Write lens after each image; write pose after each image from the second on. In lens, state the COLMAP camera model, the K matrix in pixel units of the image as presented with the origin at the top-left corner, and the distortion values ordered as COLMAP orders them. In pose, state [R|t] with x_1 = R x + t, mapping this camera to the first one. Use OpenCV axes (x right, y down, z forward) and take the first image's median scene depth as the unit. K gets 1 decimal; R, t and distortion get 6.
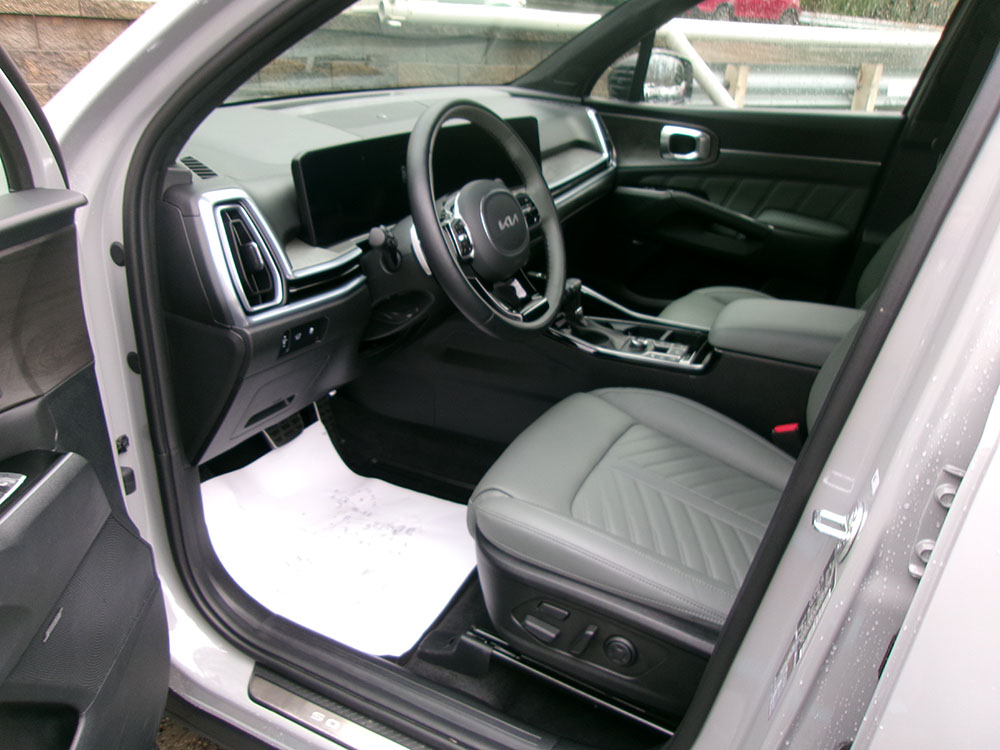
lens RADIAL K [[777.5, 0, 500.0], [0, 777.5, 375.0], [0, 0, 1]] dist [-0.031200, 0.055268]
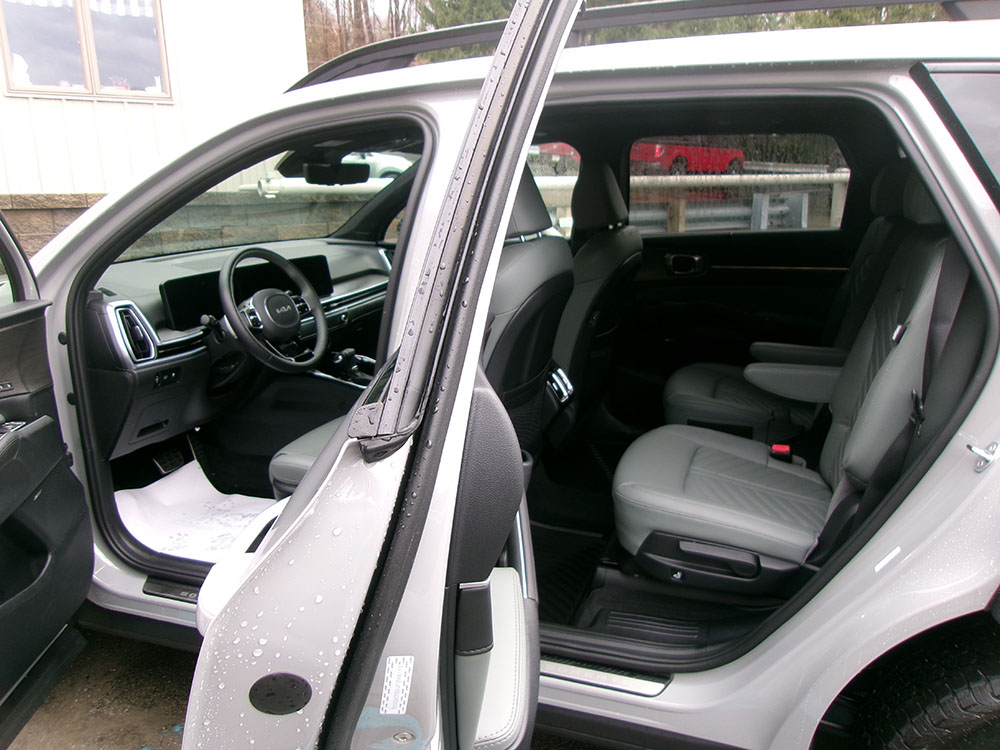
lens RADIAL K [[786.4, 0, 500.9], [0, 786.4, 381.1], [0, 0, 1]] dist [-0.027936, 0.058916]
pose [[0.992231, -0.086215, 0.089687, 0.359468], [0.100284, 0.980926, -0.166518, 0.346971], [-0.073620, 0.174218, 0.981951, -0.873757]]
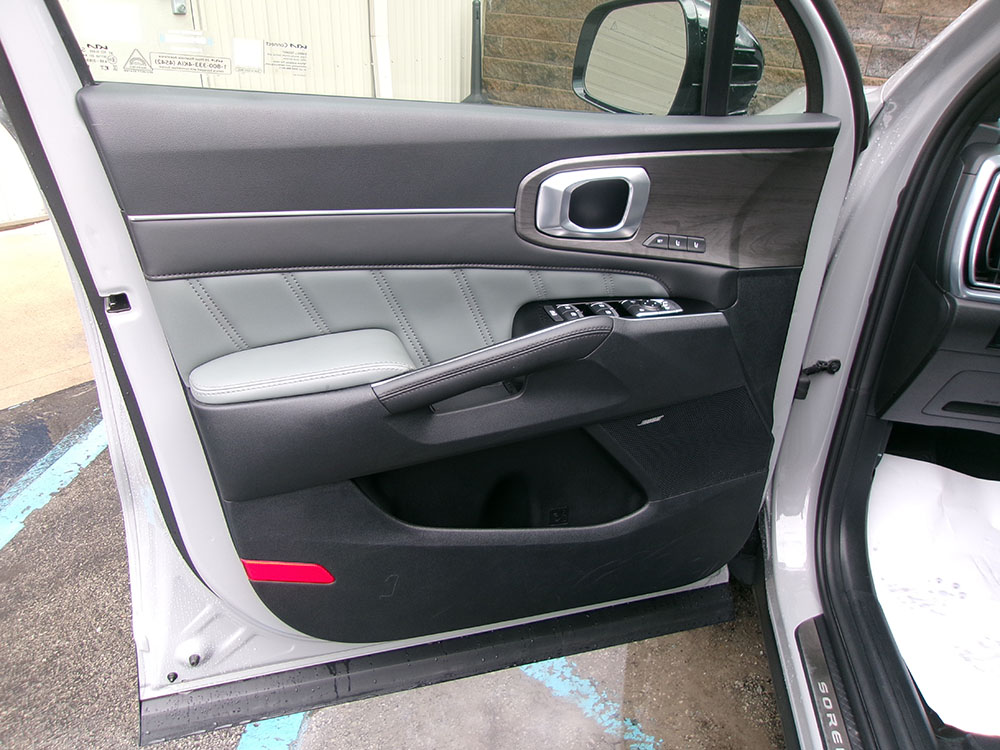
lens RADIAL K [[777.5, 0, 500.0], [0, 777.5, 375.0], [0, 0, 1]] dist [-0.031200, 0.055268]
pose [[0.306552, 0.413725, -0.857238, 0.329859], [-0.406876, 0.871129, 0.274929, -0.009758], [0.860510, 0.264509, 0.435381, 0.112884]]
